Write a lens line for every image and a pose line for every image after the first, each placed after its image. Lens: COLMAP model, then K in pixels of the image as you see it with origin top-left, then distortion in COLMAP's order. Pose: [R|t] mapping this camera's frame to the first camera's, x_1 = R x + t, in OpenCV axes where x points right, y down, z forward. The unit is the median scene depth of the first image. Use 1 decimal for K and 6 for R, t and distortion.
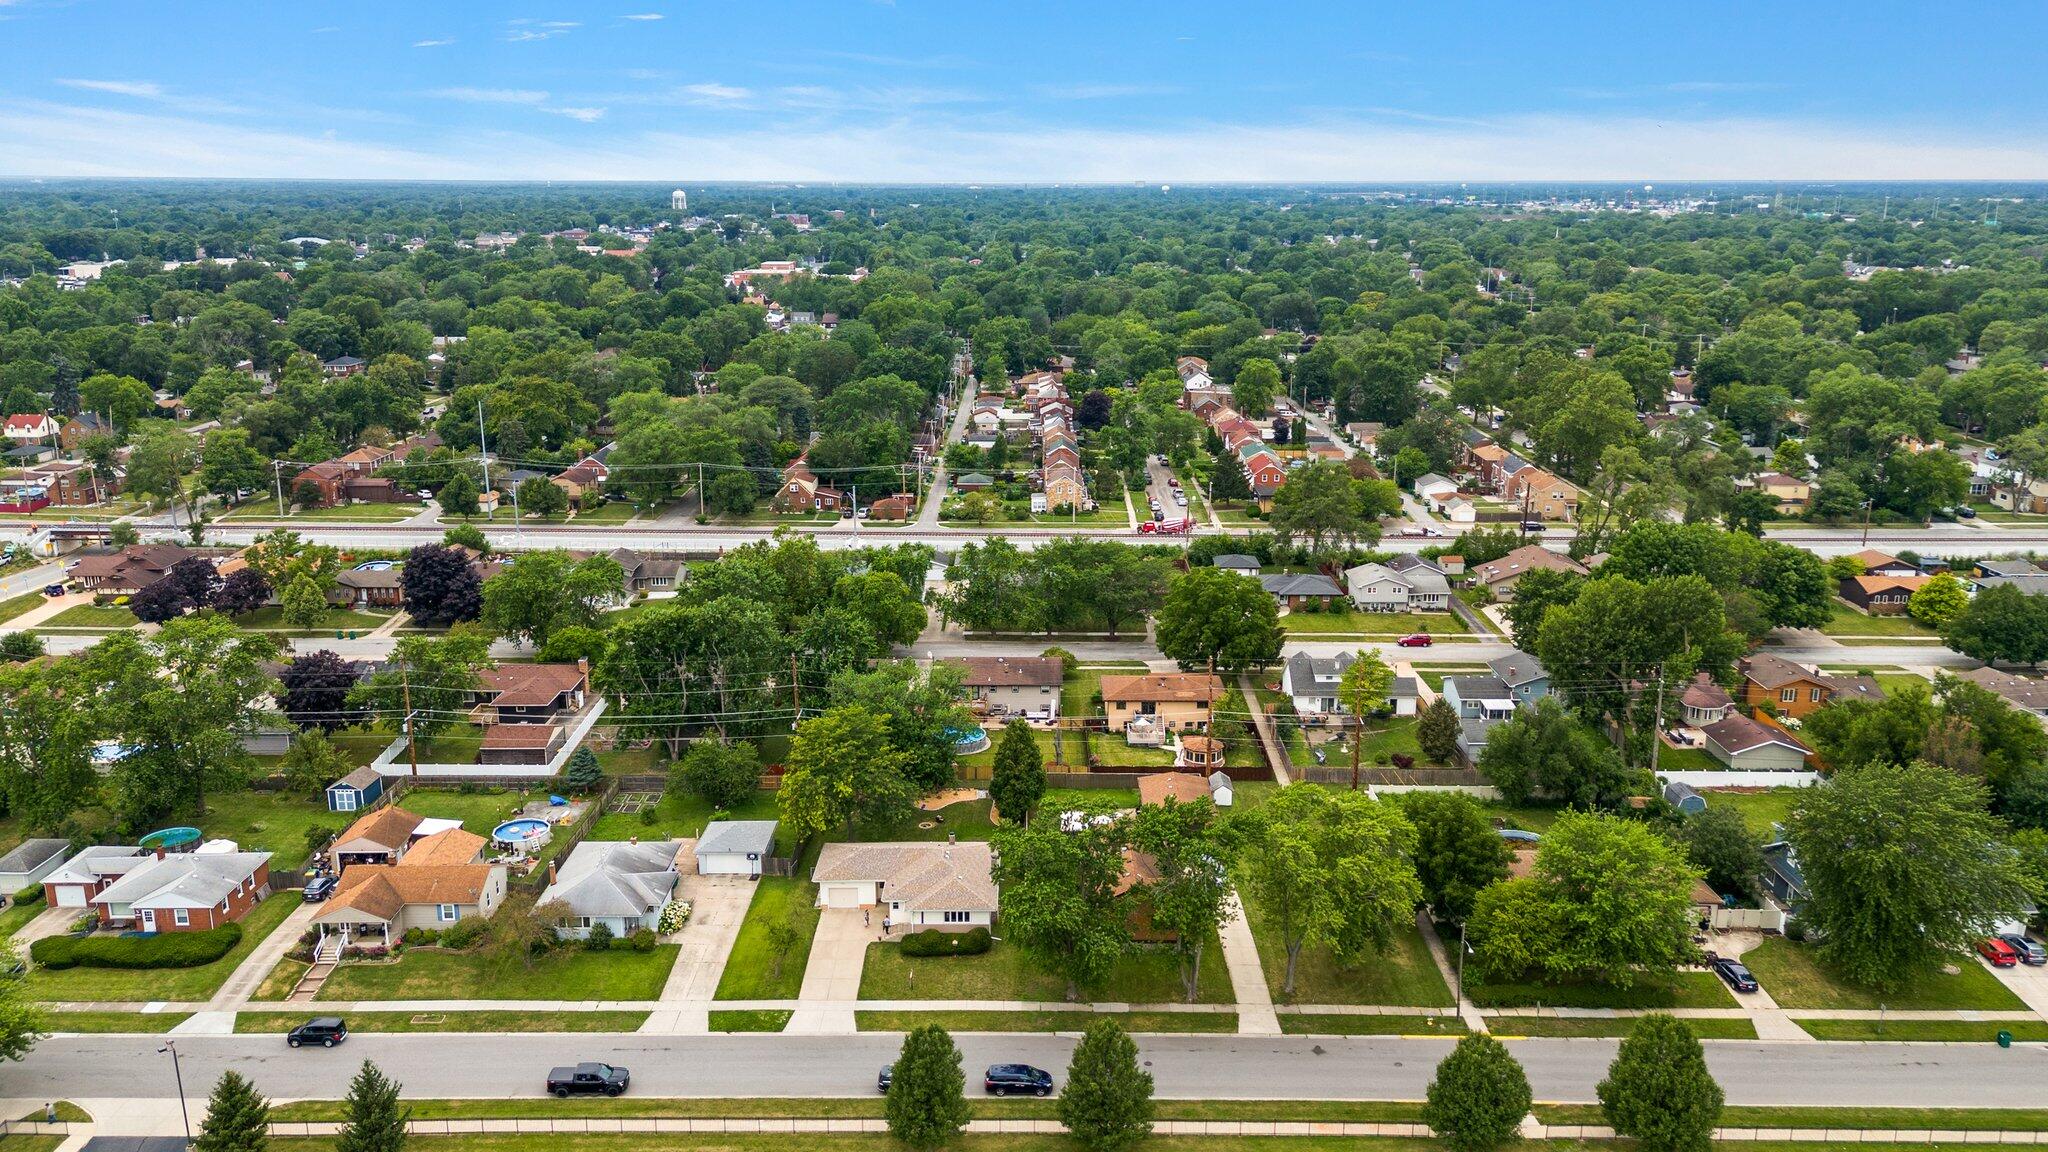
lens RADIAL K [[1493.2, 0, 1033.1], [0, 1493.2, 569.4], [0, 0, 1]] dist [0.111602, -0.156441]
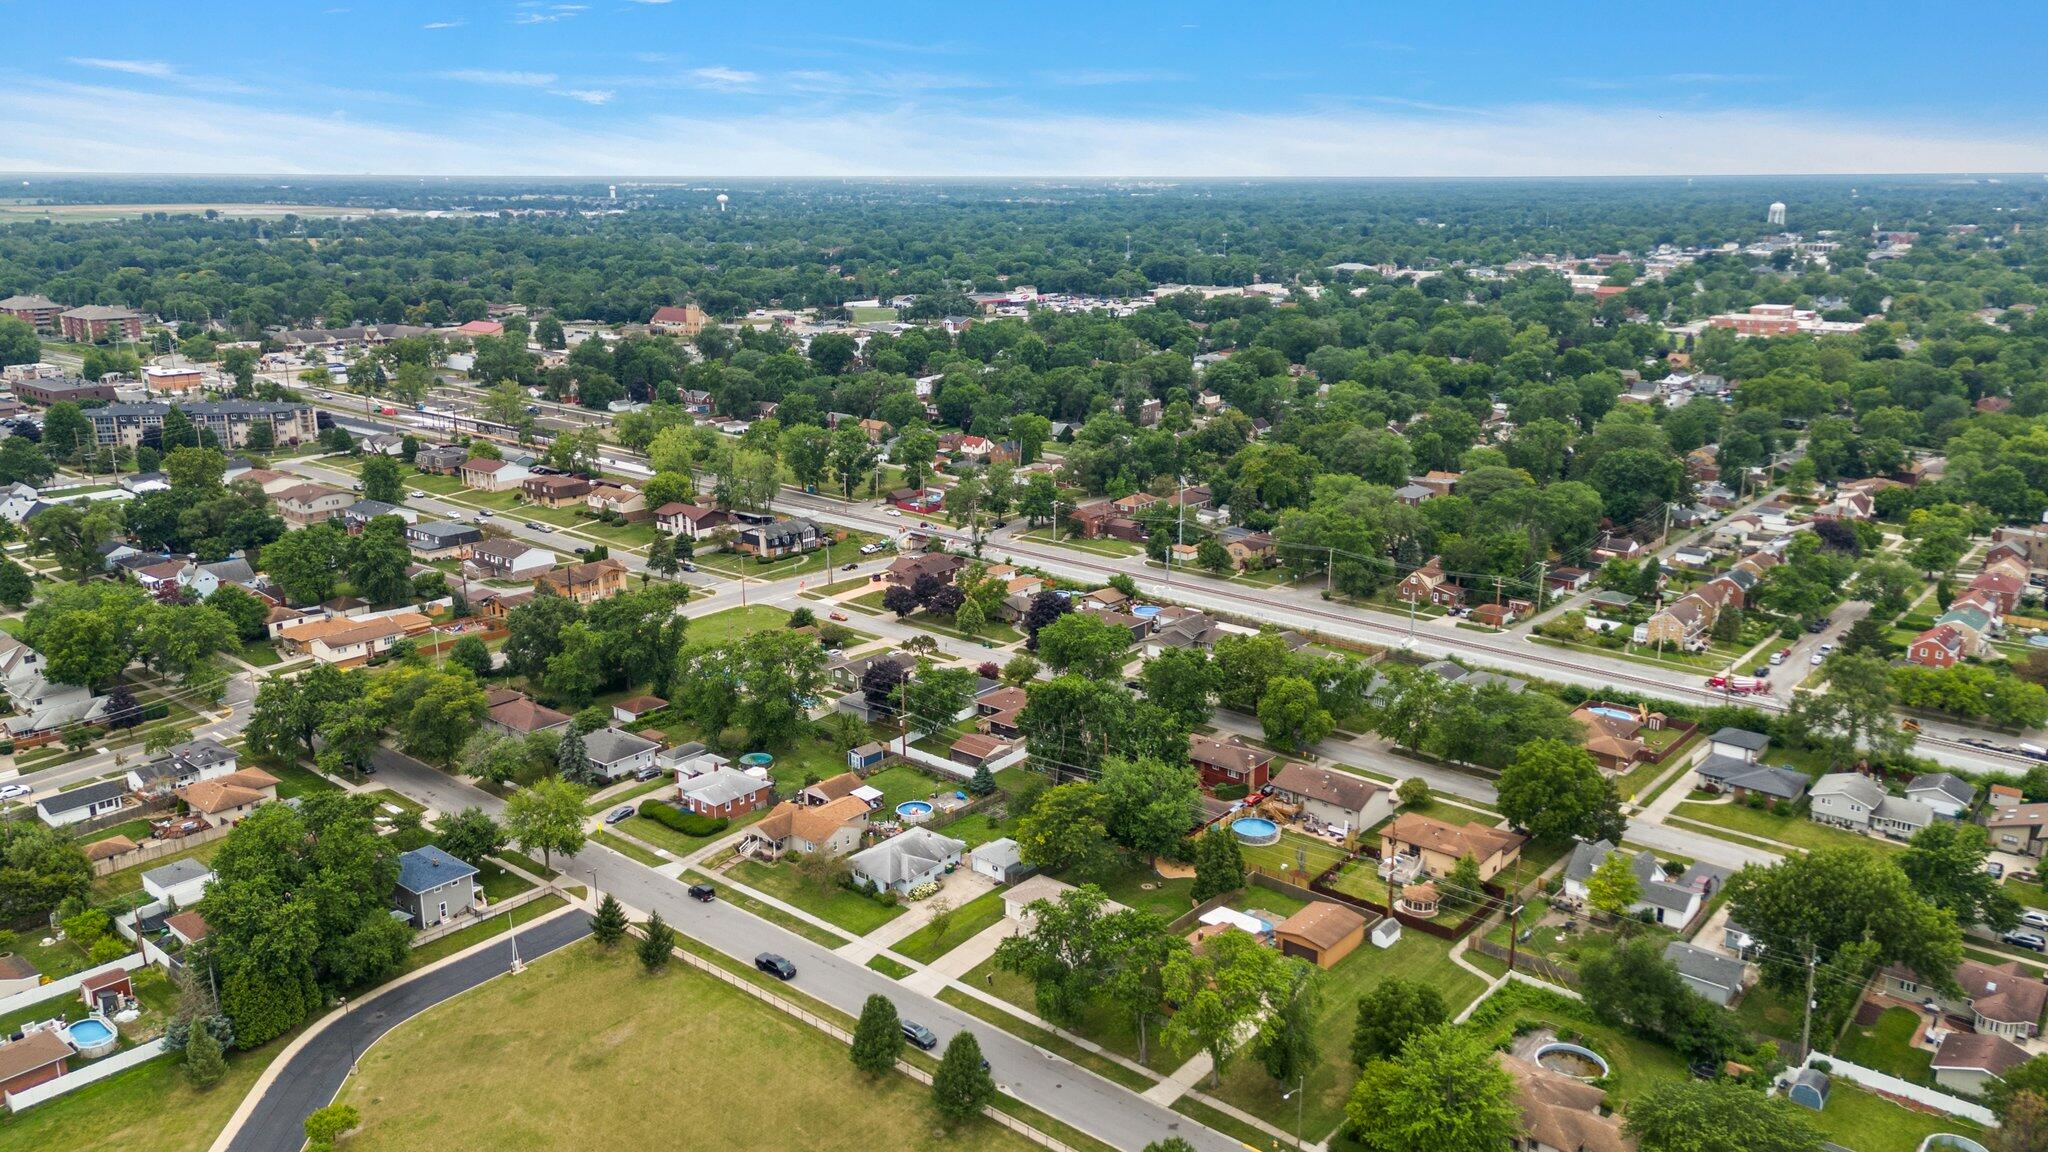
lens RADIAL K [[1493.2, 0, 1033.1], [0, 1493.2, 569.4], [0, 0, 1]] dist [0.111602, -0.156441]
pose [[0.767336, 0.156965, -0.621738, 0.644635], [-0.156000, 0.986144, 0.056431, -0.165745], [0.621981, 0.053689, 0.781190, -0.097606]]
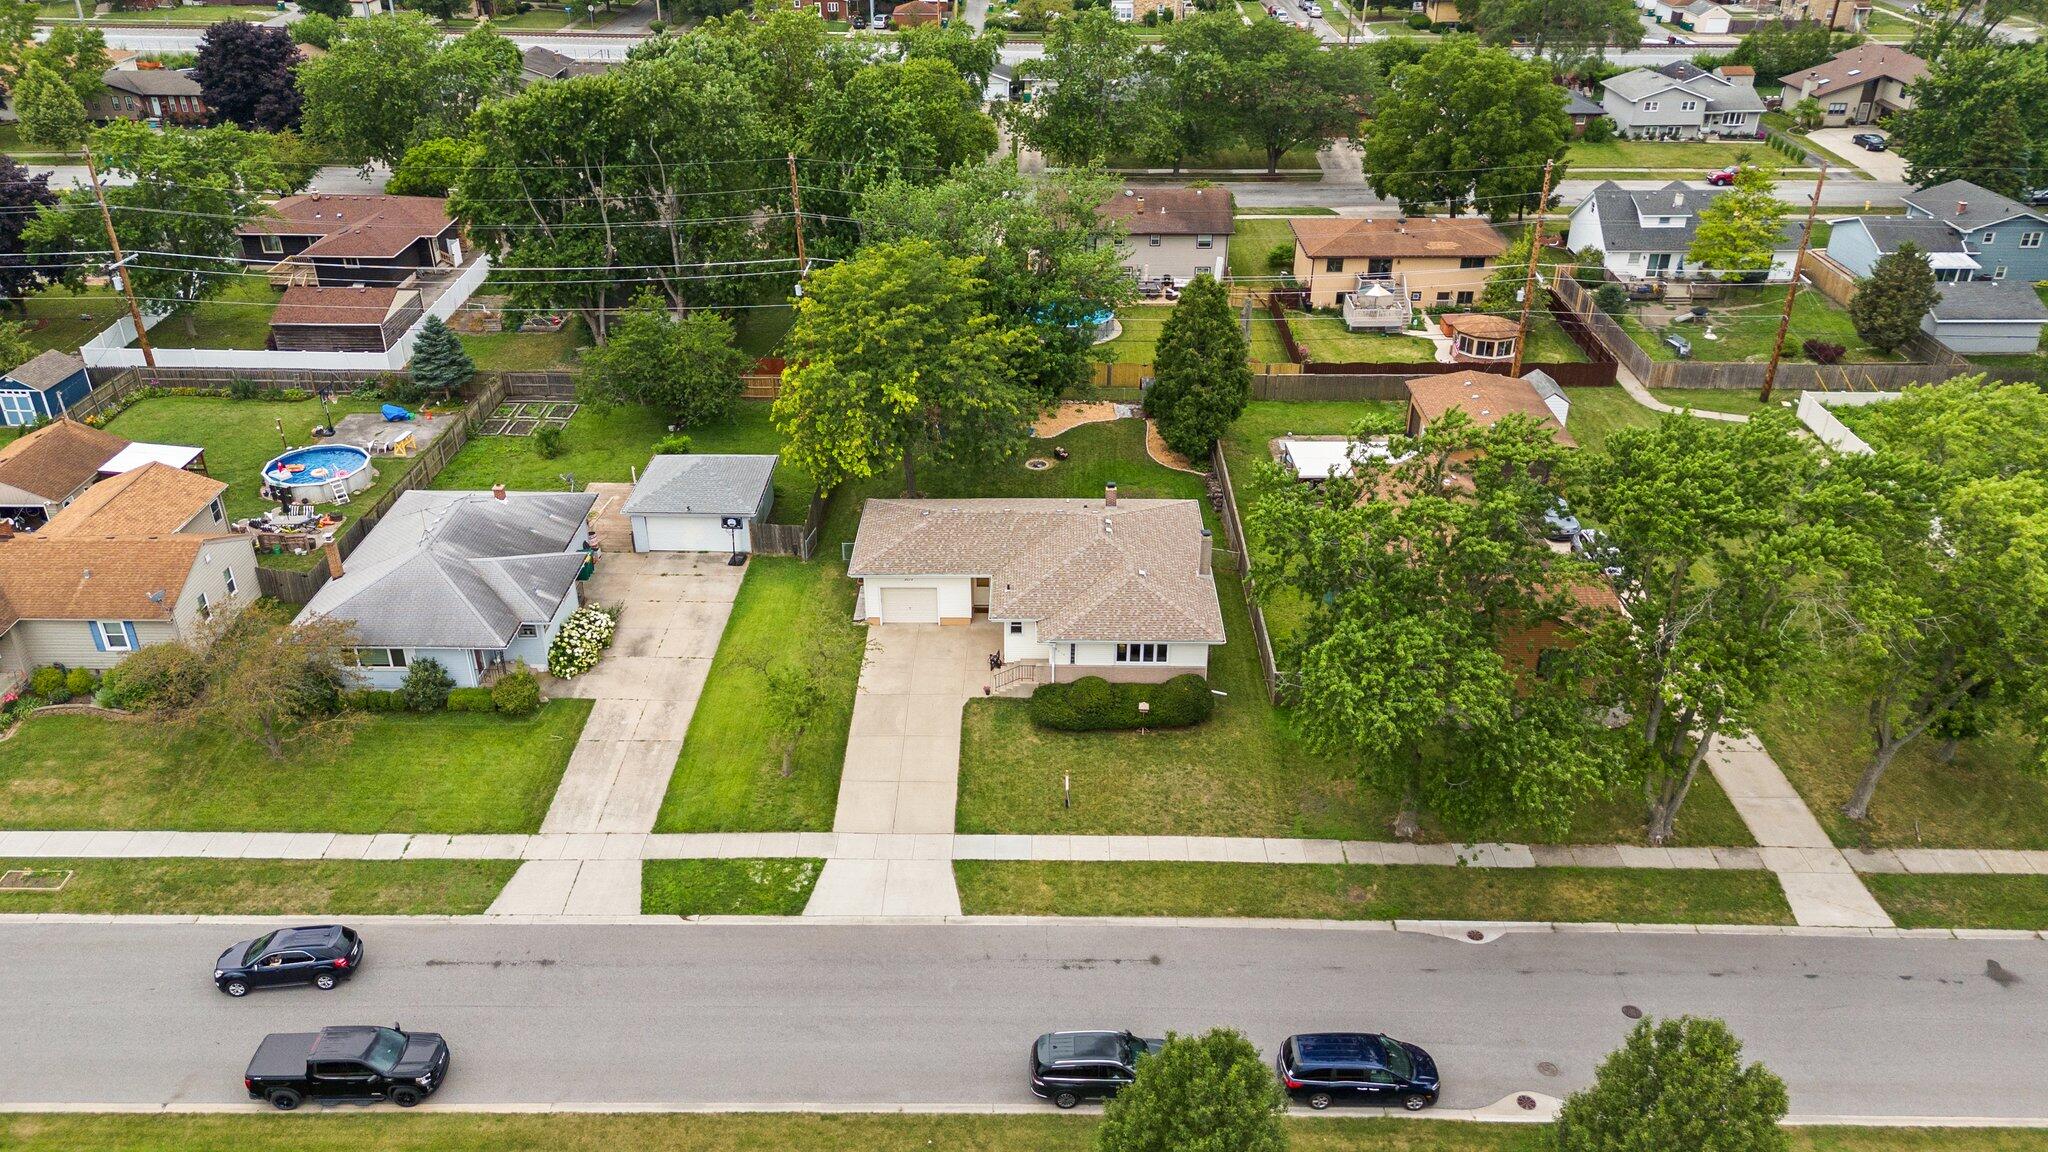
lens RADIAL K [[1493.2, 0, 1033.1], [0, 1493.2, 569.4], [0, 0, 1]] dist [0.111602, -0.156441]
pose [[0.999987, 0.003631, -0.003450, -0.074432], [-0.002647, 0.967853, 0.251502, 0.069852], [0.004253, -0.251489, 0.967851, 0.460024]]
